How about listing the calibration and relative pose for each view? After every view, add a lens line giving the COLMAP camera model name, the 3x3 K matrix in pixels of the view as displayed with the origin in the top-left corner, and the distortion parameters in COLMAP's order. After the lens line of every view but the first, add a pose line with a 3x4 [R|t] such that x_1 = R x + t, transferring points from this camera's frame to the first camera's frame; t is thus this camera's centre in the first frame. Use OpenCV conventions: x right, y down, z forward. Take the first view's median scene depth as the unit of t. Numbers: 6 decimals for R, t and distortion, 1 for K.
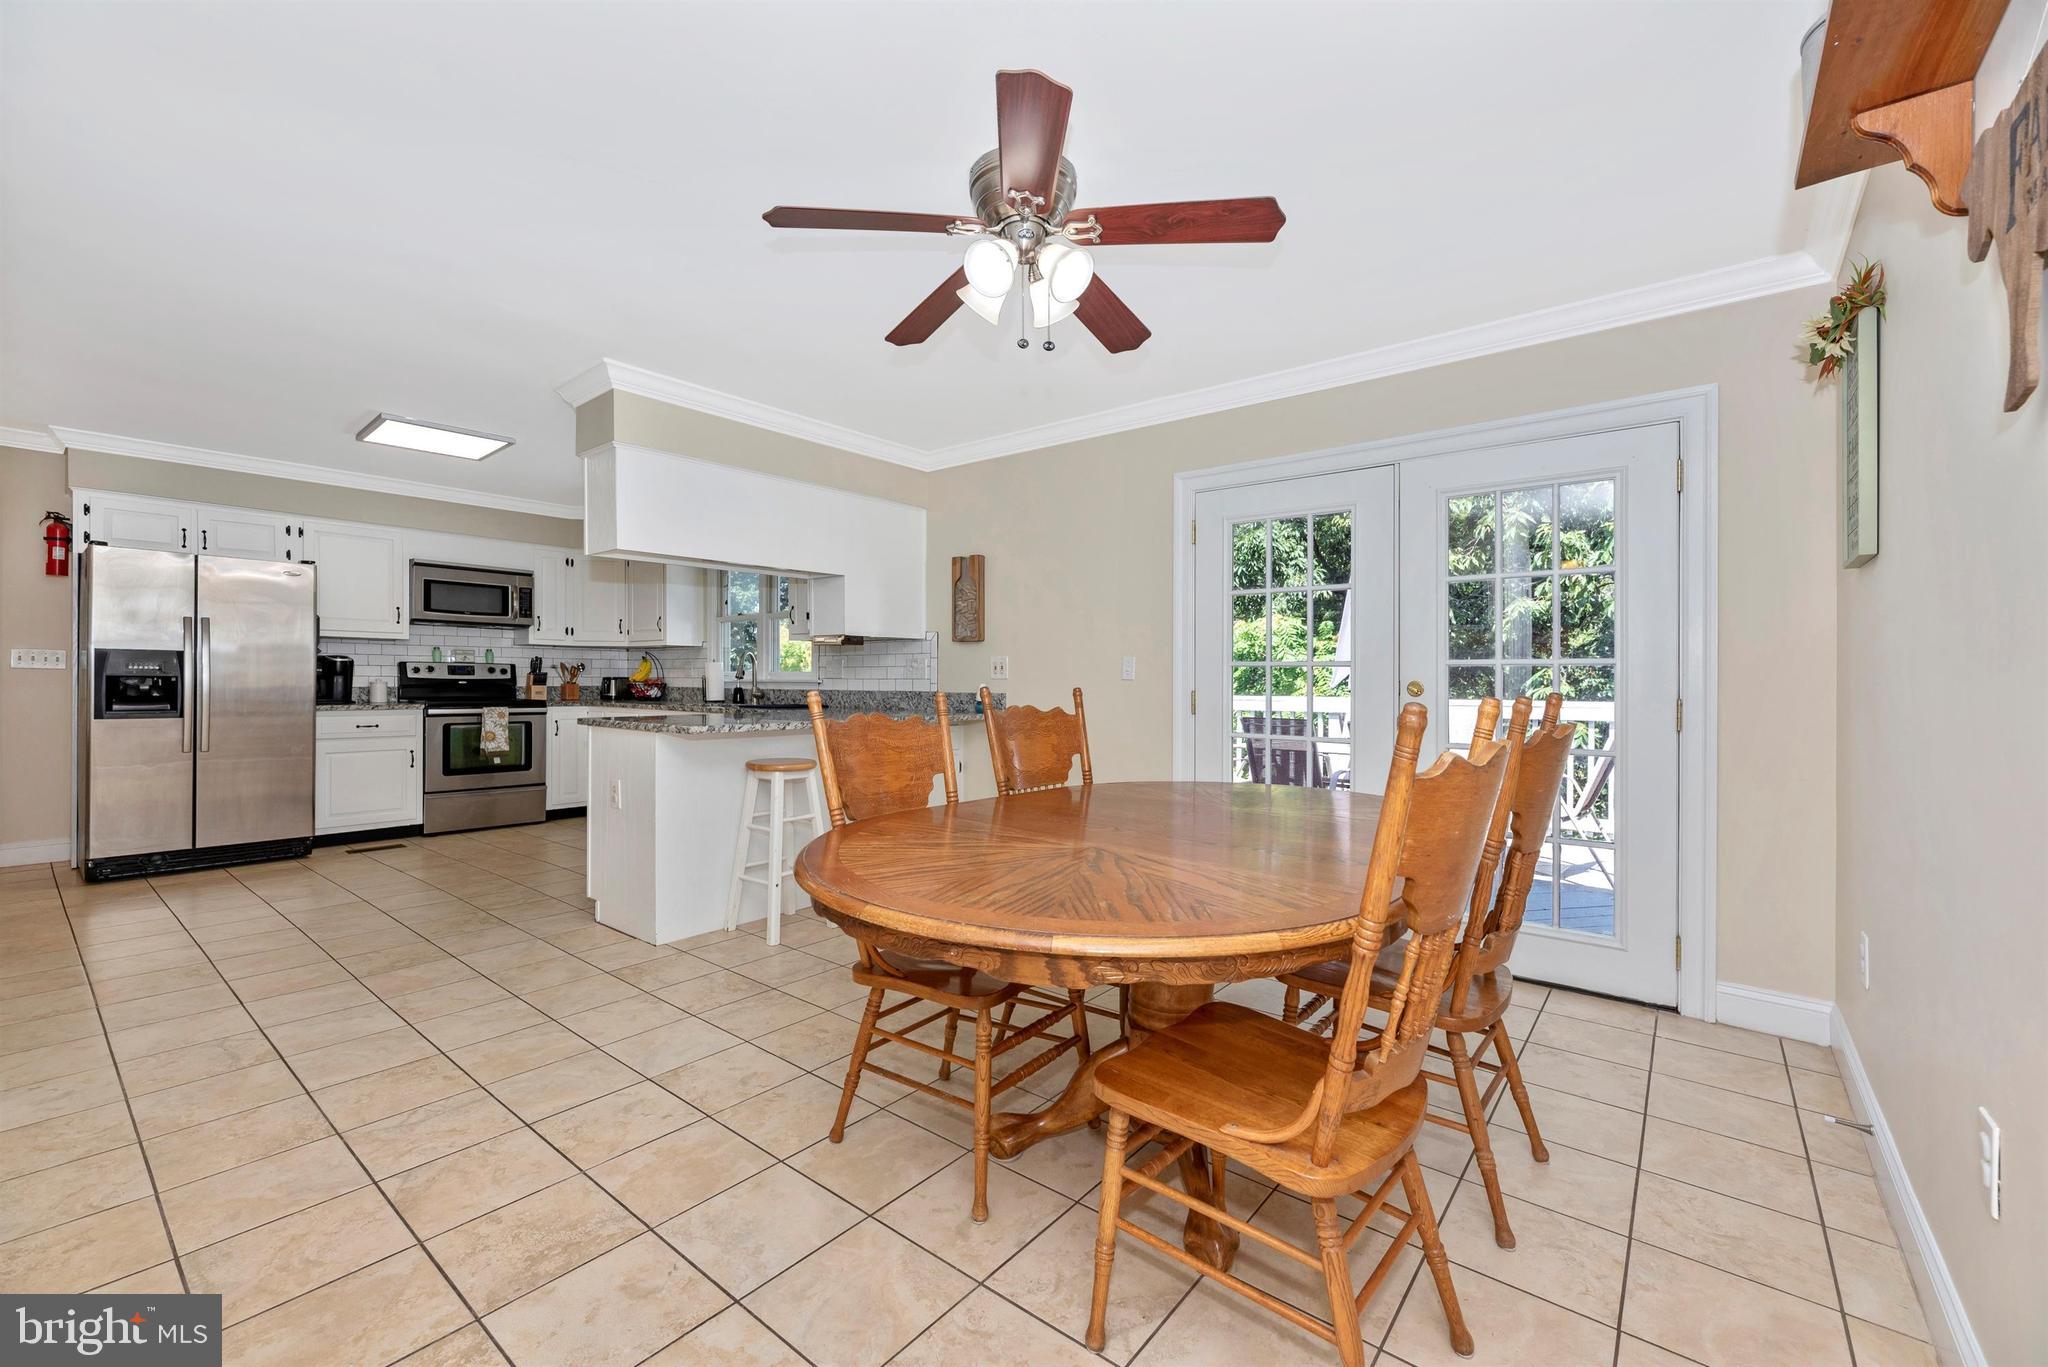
lens RADIAL K [[819.5, 0, 1013.2], [0, 819.5, 680.5], [0, 0, 1]] dist [0.002339, -0.001609]
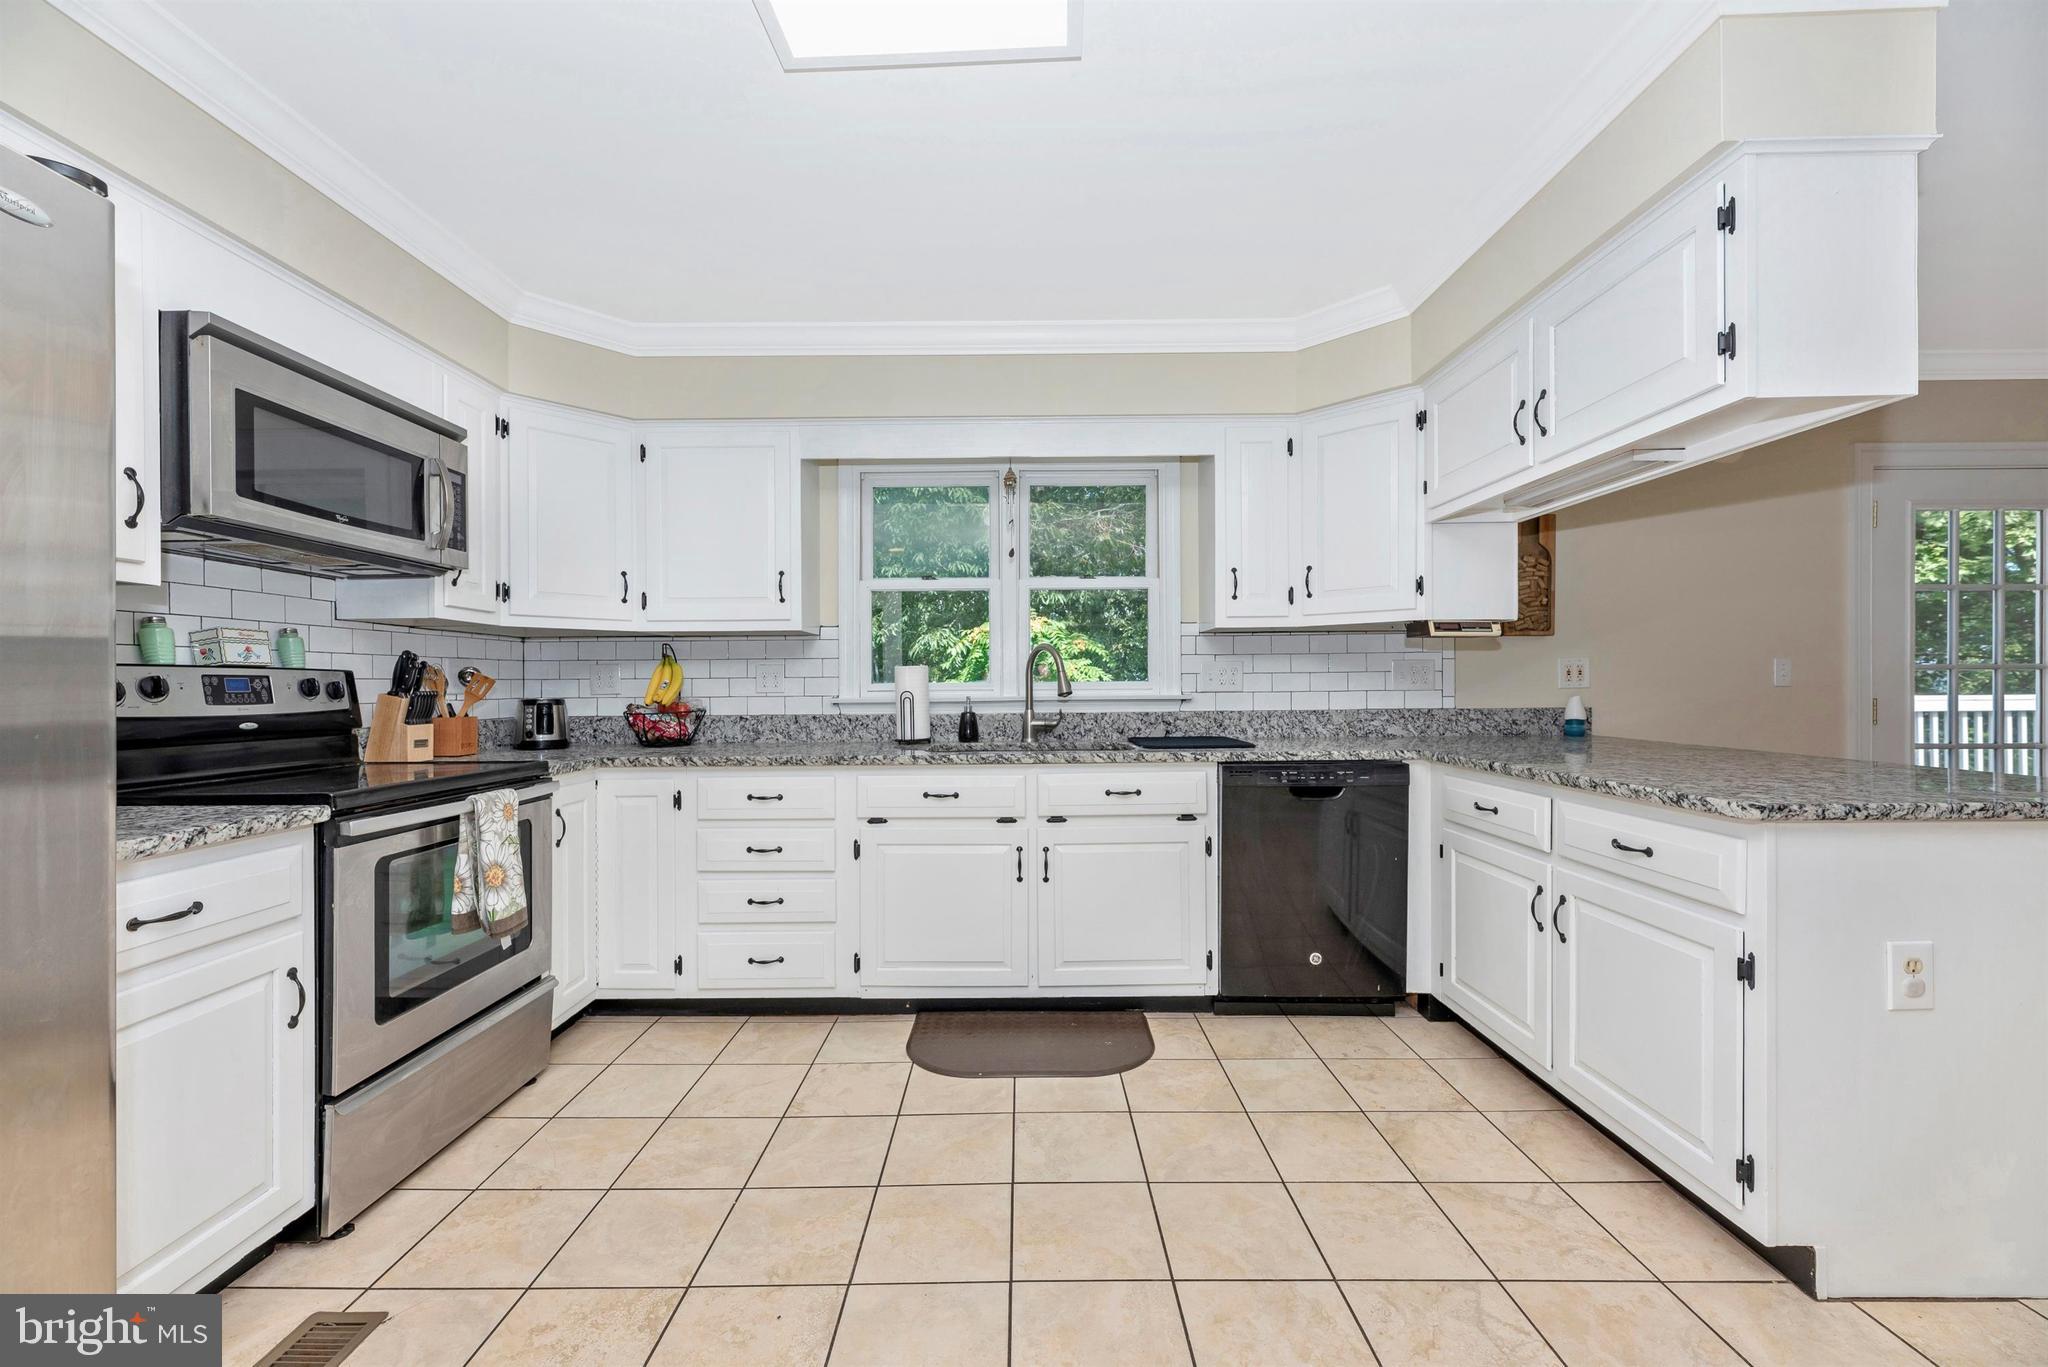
lens RADIAL K [[819.5, 0, 1003.5], [0, 819.5, 679.8], [0, 0, 1]] dist [0.002339, -0.001609]
pose [[0.785764, -0.010294, 0.618441, -0.686795], [0.014994, 0.999885, -0.002407, -0.011934], [-0.618345, 0.011165, 0.785828, 0.592160]]
